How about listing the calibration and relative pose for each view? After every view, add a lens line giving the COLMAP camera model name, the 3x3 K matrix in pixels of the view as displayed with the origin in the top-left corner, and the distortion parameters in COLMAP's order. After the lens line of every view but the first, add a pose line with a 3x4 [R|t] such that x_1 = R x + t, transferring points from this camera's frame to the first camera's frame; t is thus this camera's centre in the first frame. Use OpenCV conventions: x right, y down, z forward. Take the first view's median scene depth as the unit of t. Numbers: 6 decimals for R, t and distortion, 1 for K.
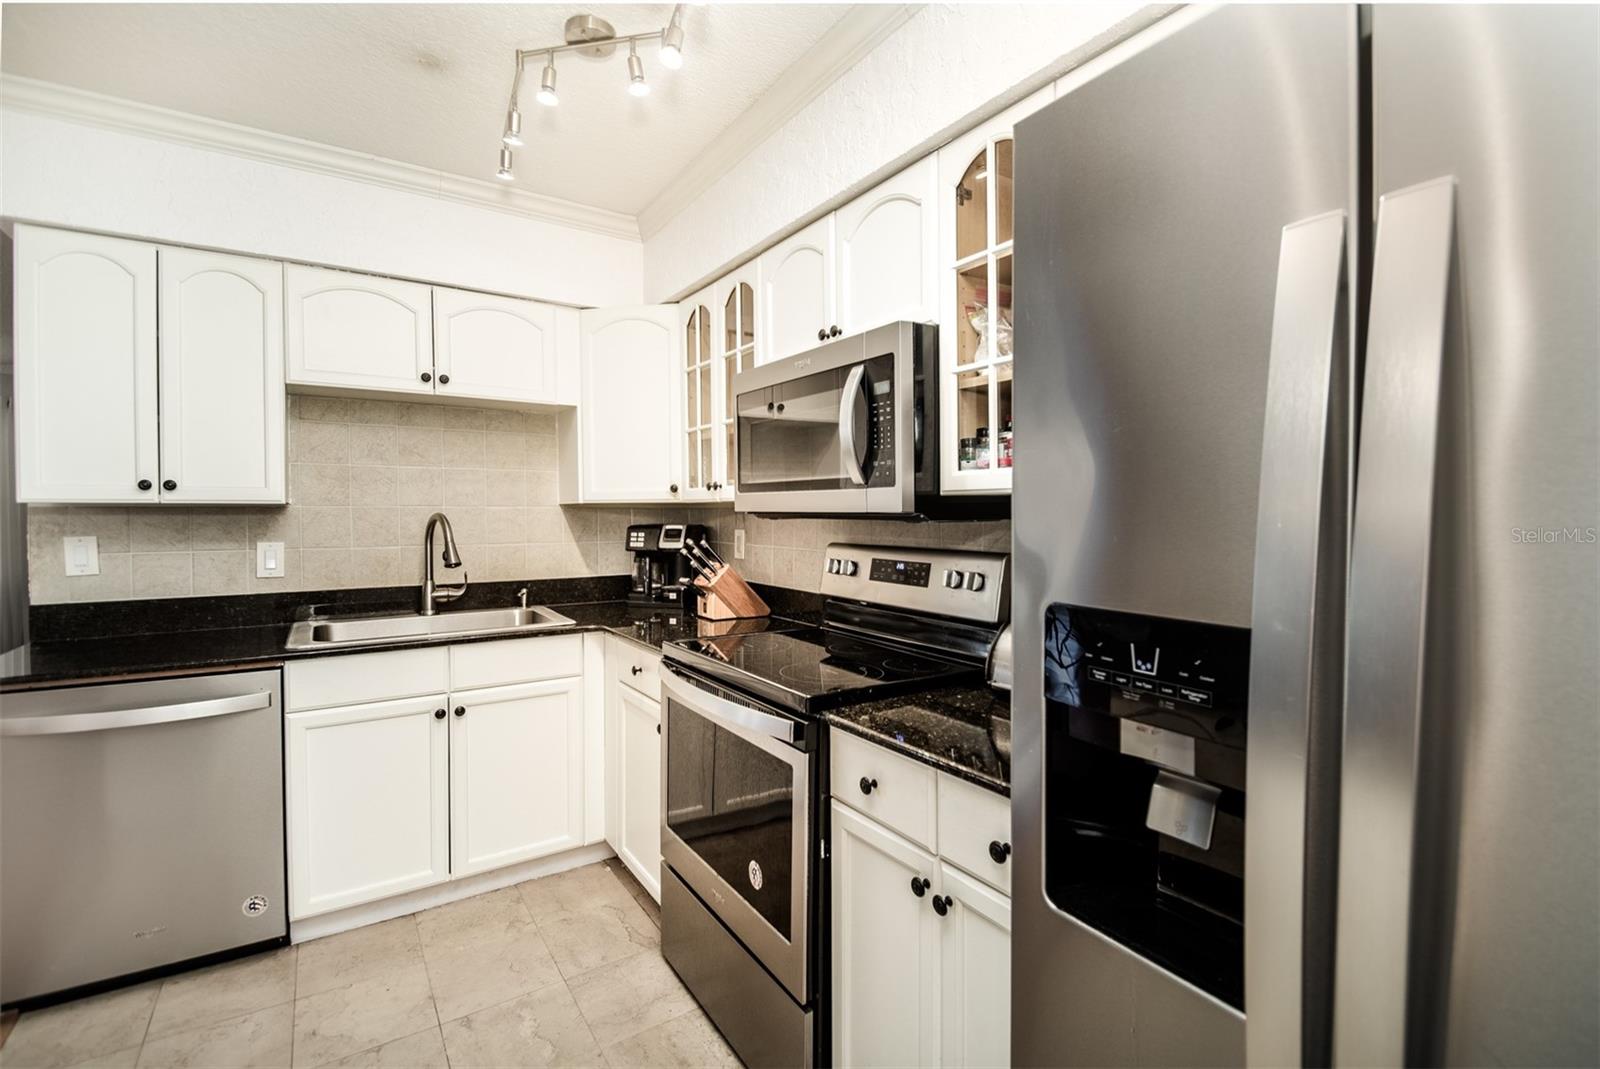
lens RADIAL K [[718.3, 0, 809.5], [0, 718.3, 530.9], [0, 0, 1]] dist [-0.001658, -0.001651]
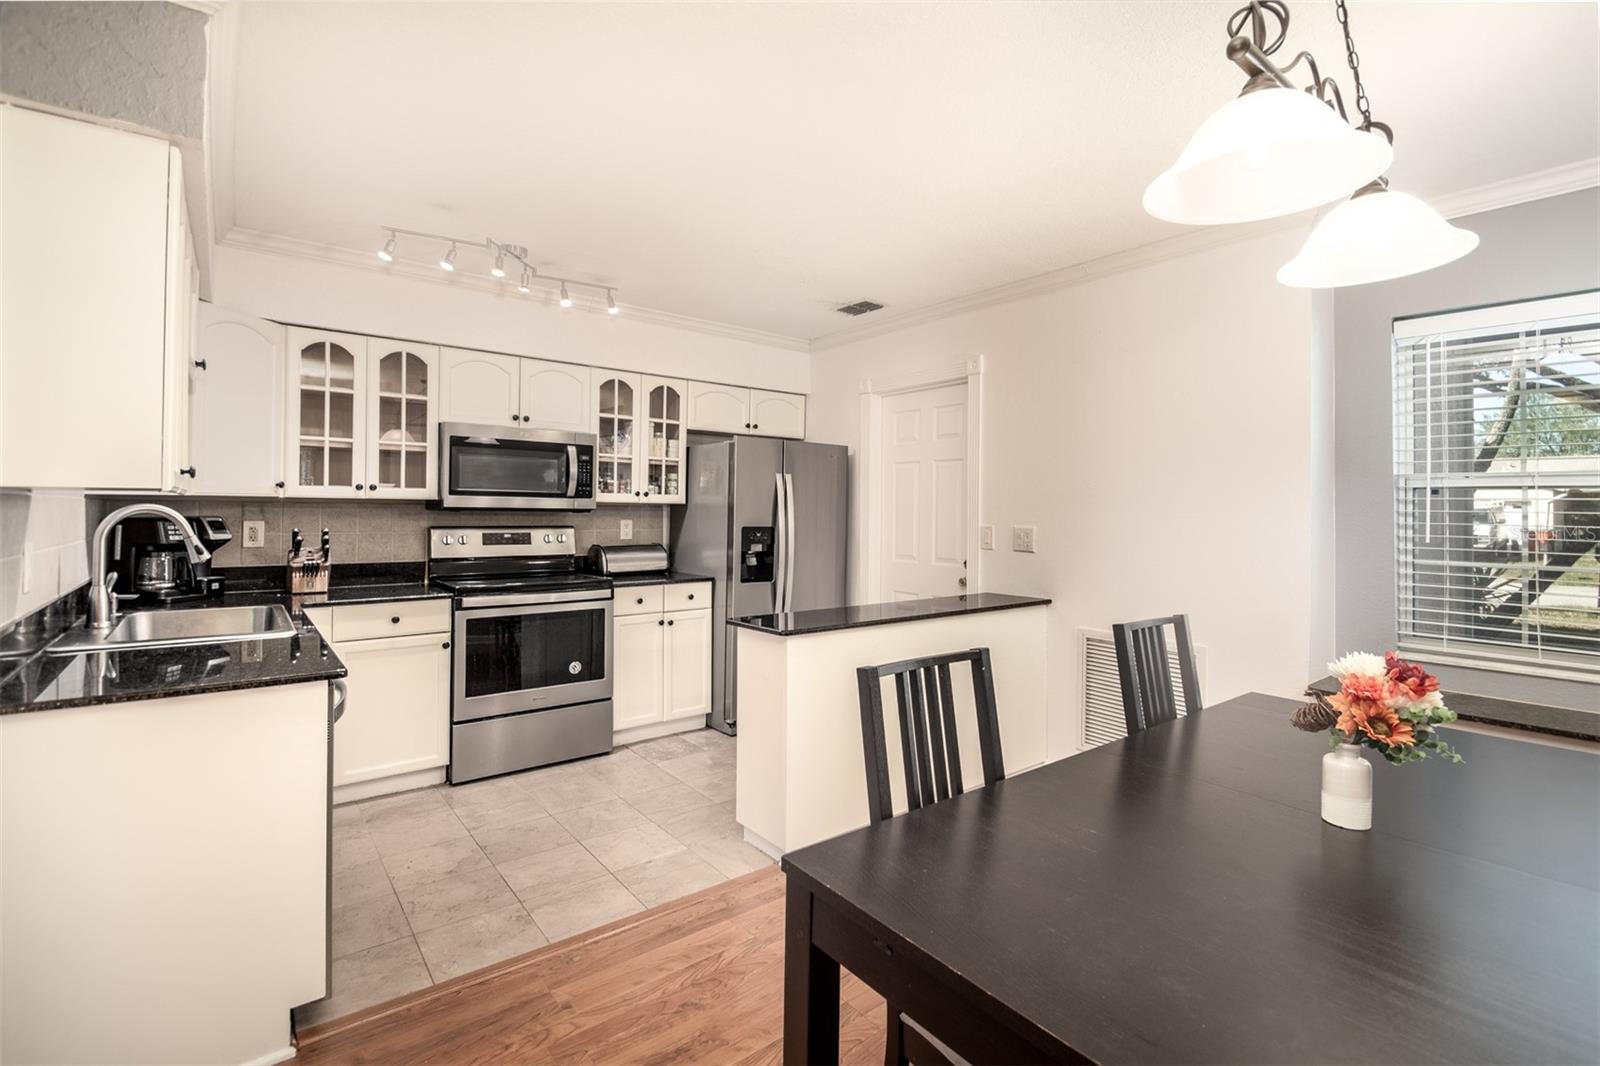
lens RADIAL K [[736.1, 0, 821.6], [0, 736.1, 505.5], [0, 0, 1]] dist [0.014251, -0.000200]
pose [[-0.086603, 0.010561, 0.996187, -1.675282], [0.018587, 0.999787, -0.008984, 0.000740], [-0.996070, 0.017738, -0.086781, 0.281361]]
